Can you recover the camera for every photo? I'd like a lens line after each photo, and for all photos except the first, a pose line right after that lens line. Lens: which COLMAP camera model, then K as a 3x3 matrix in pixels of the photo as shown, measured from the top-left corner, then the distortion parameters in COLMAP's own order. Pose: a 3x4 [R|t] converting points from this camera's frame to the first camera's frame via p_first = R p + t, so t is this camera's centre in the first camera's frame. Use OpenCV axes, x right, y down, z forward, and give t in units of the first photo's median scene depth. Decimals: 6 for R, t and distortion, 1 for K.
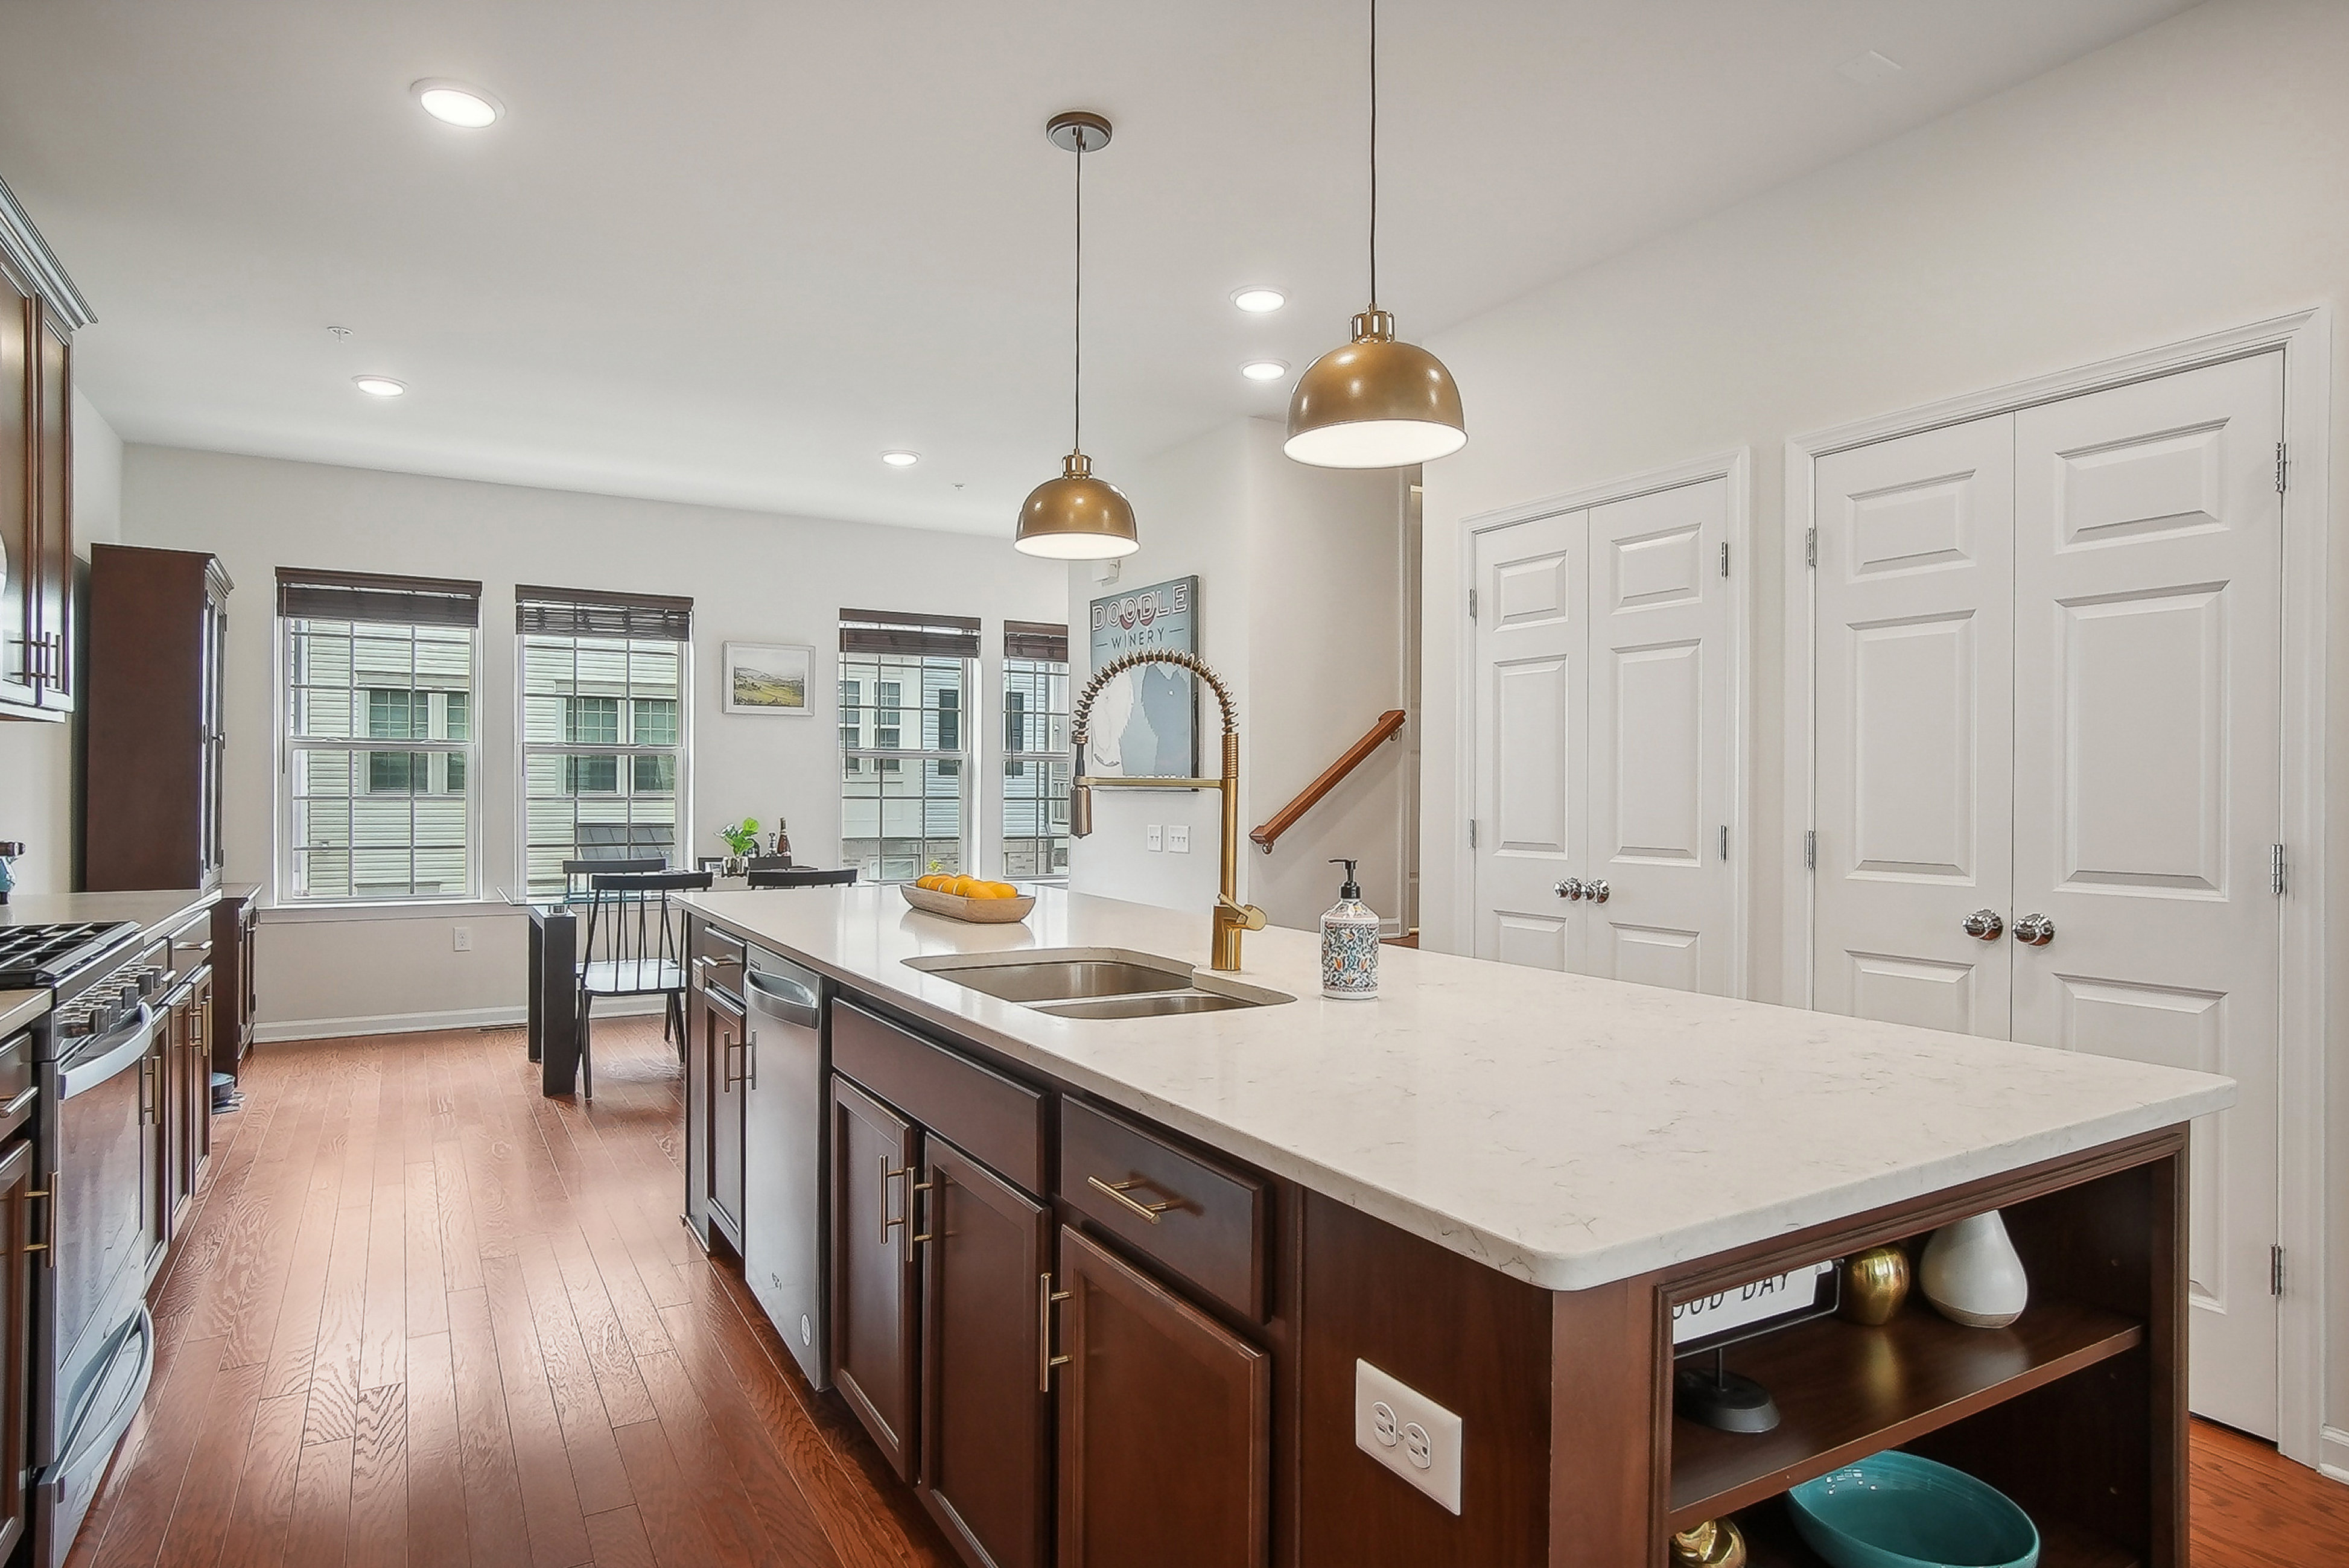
lens RADIAL K [[1291.6, 0, 1160.6], [0, 1291.6, 781.0], [0, 0, 1]] dist [-0.016221, 0.003202]
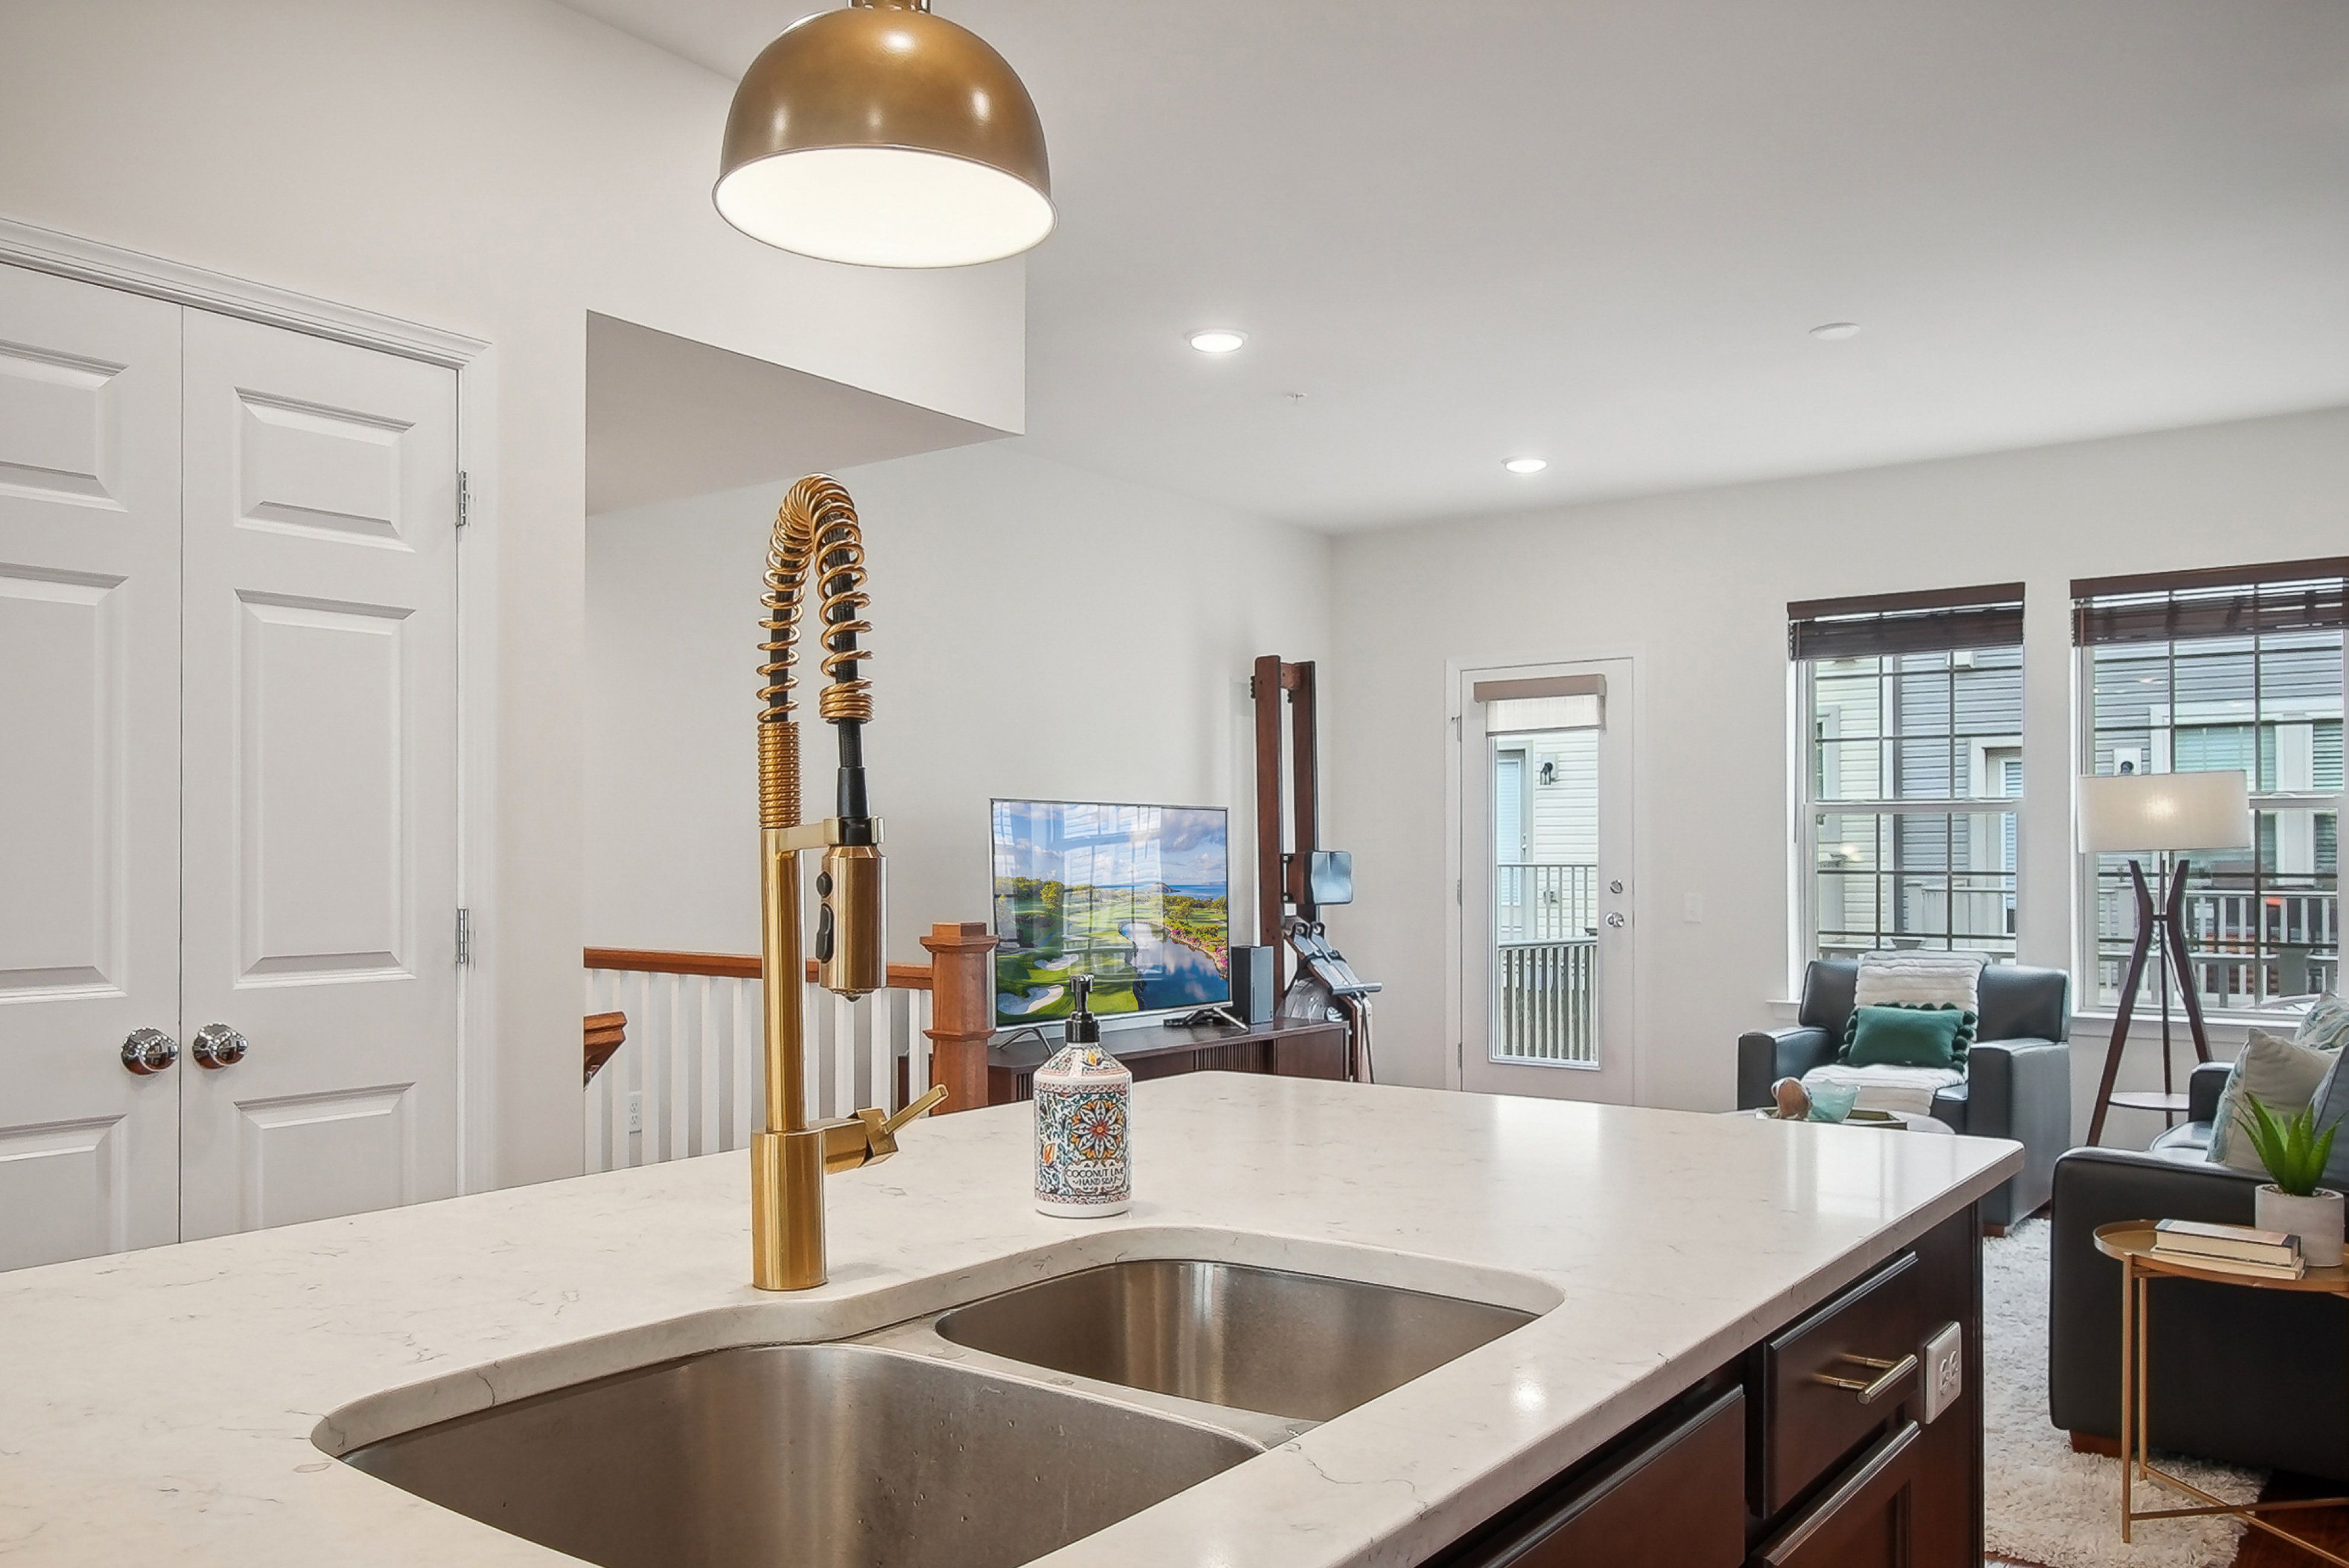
lens RADIAL K [[1804.5, 0, 1100.7], [0, 1804.5, 846.3], [0, 0, 1]] dist [-0.022052, 0.041156]
pose [[-0.360607, 0.001355, 0.932717, -0.193654], [-0.007131, 0.999966, -0.004210, 0.002352], [-0.932691, -0.008169, -0.360585, 0.408549]]
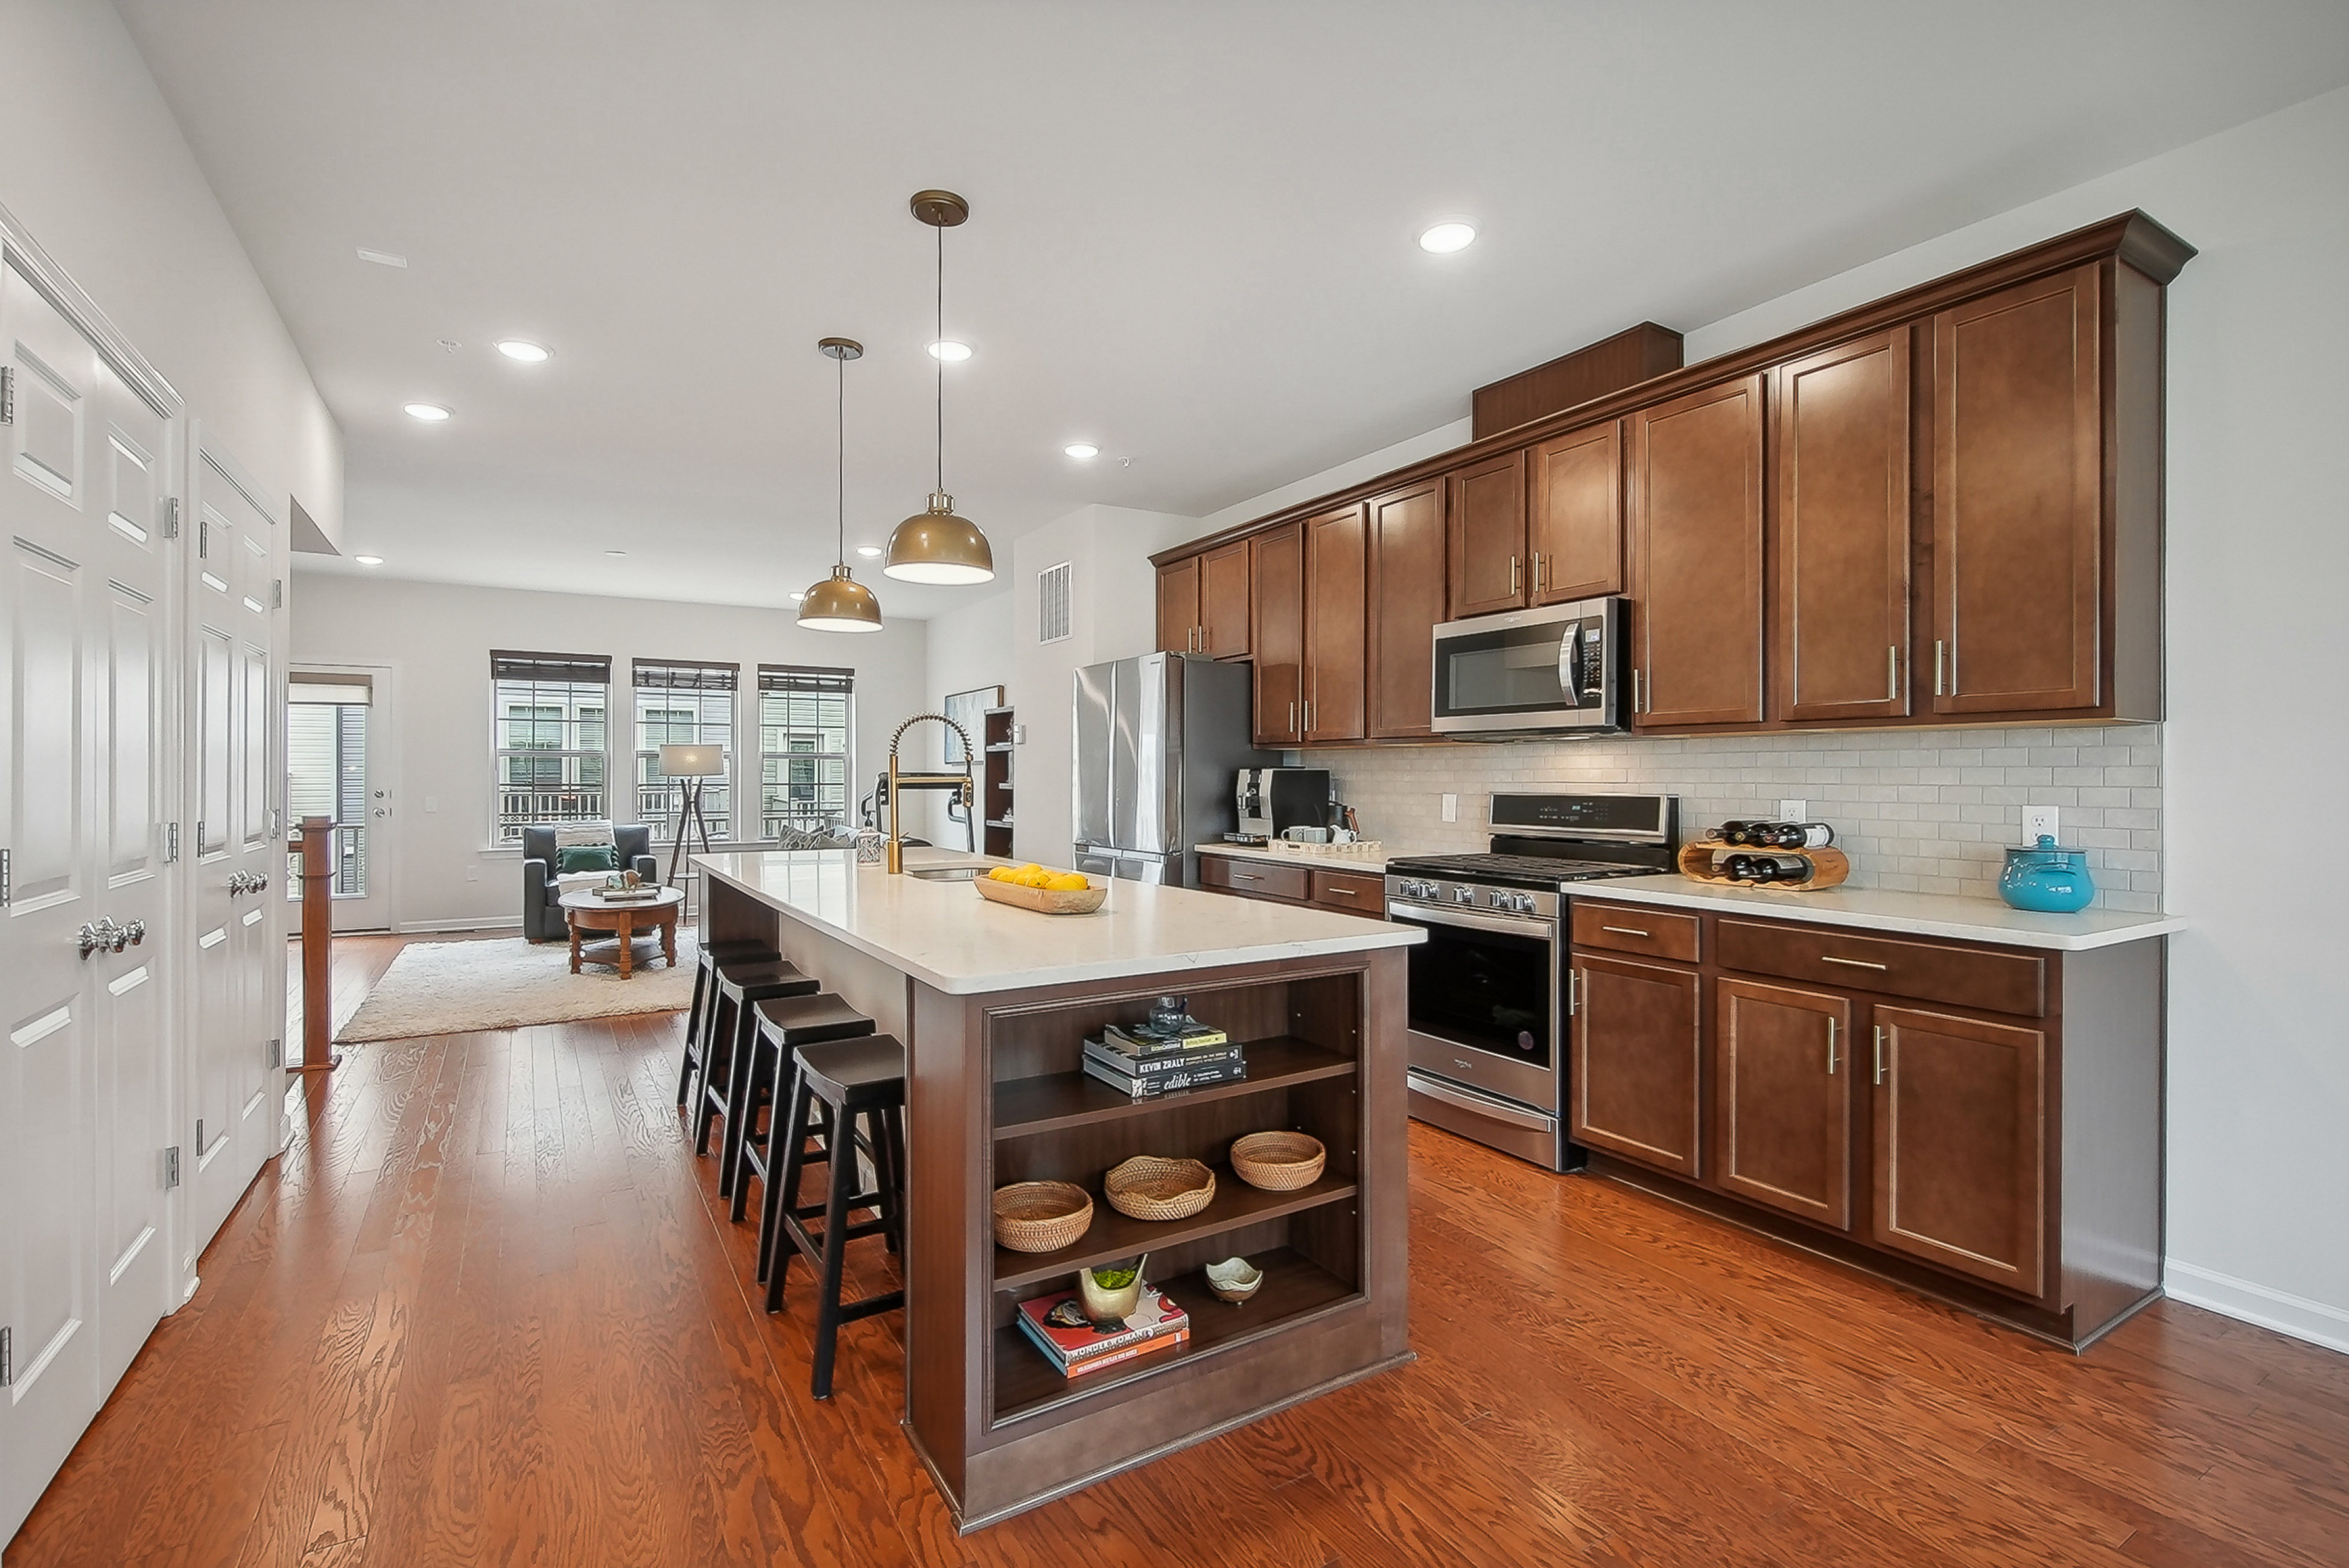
lens RADIAL K [[1052.1, 0, 1173.2], [0, 1052.1, 786.4], [0, 0, 1]] dist [-0.006028, -0.001087]
pose [[-0.999927, -0.009022, -0.008029, -0.135355], [-0.009039, 0.999957, 0.002130, 0.002175], [0.008010, 0.002202, -0.999965, 0.955559]]
